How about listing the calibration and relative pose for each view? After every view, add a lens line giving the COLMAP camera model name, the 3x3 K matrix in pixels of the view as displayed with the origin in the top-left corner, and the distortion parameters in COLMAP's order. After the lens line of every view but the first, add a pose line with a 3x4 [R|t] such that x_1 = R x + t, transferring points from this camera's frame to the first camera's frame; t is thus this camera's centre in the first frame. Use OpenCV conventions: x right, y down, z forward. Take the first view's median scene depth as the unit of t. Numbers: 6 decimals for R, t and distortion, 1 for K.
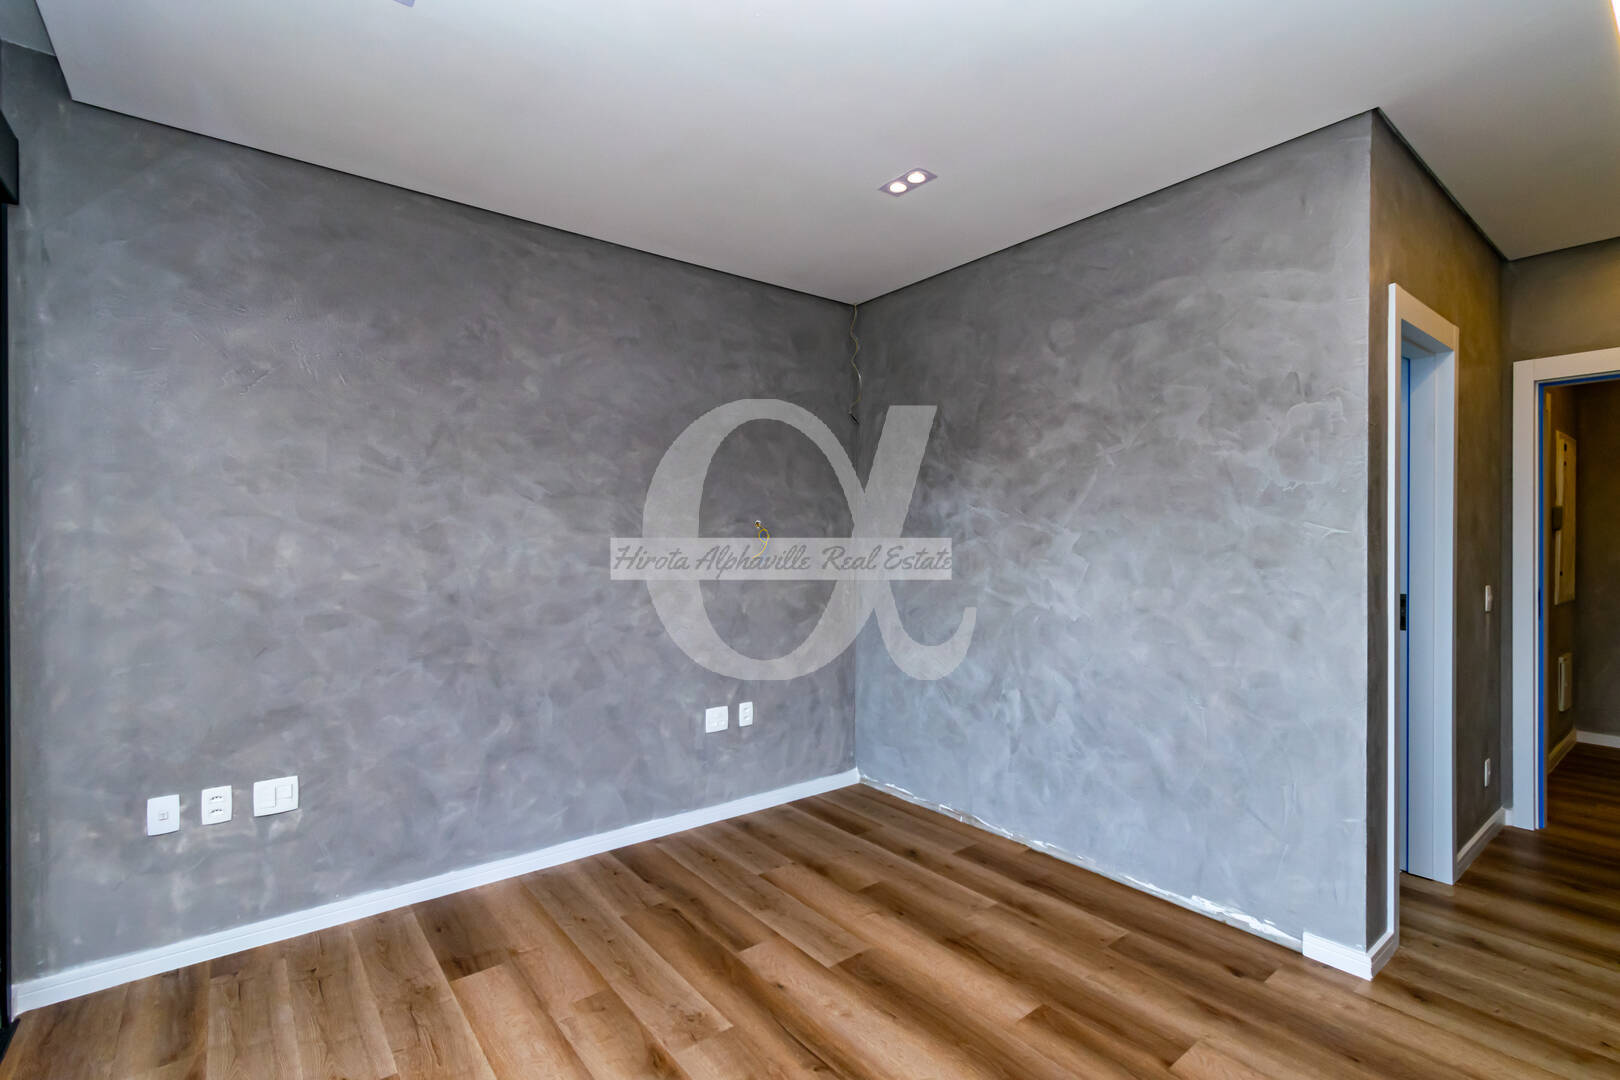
lens RADIAL K [[734.4, 0, 835.8], [0, 734.4, 538.4], [0, 0, 1]] dist [-0.002300, 0.001079]
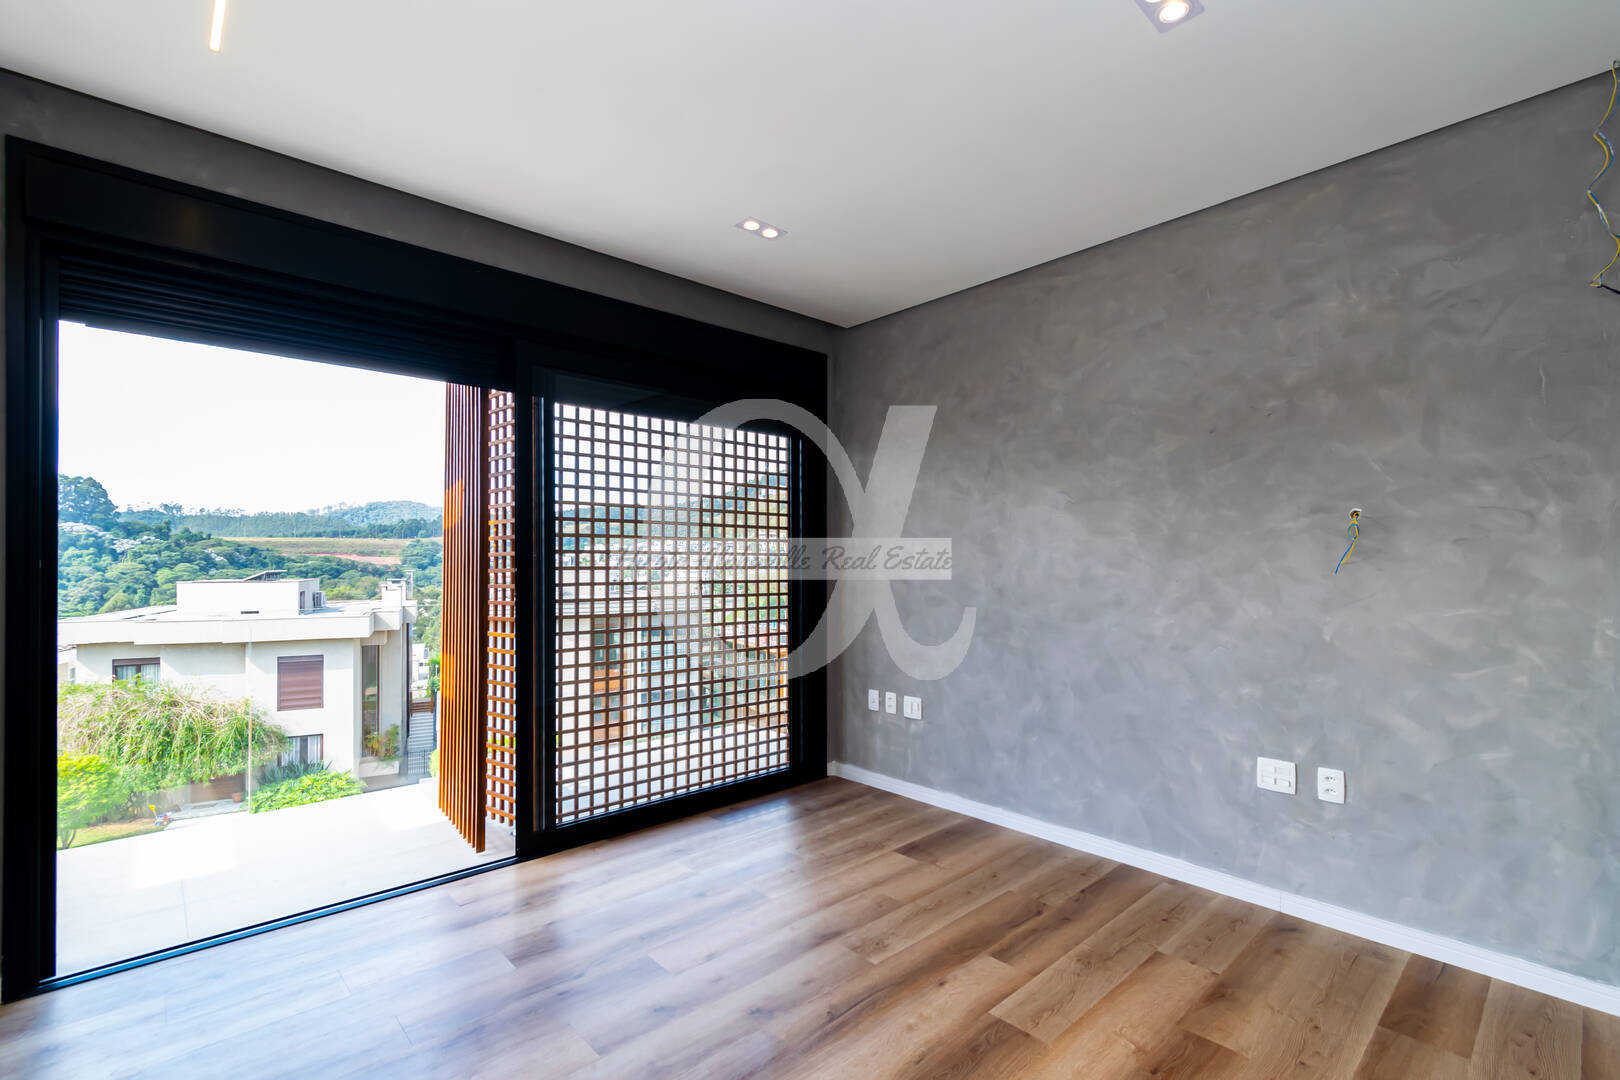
lens RADIAL K [[734.4, 0, 820.5], [0, 734.4, 555.2], [0, 0, 1]] dist [-0.002300, 0.001079]
pose [[0.058292, -0.014415, -0.998195, 0.692643], [0.003509, 0.999893, -0.014235, 0.034410], [0.998293, -0.002672, 0.058337, 0.592853]]
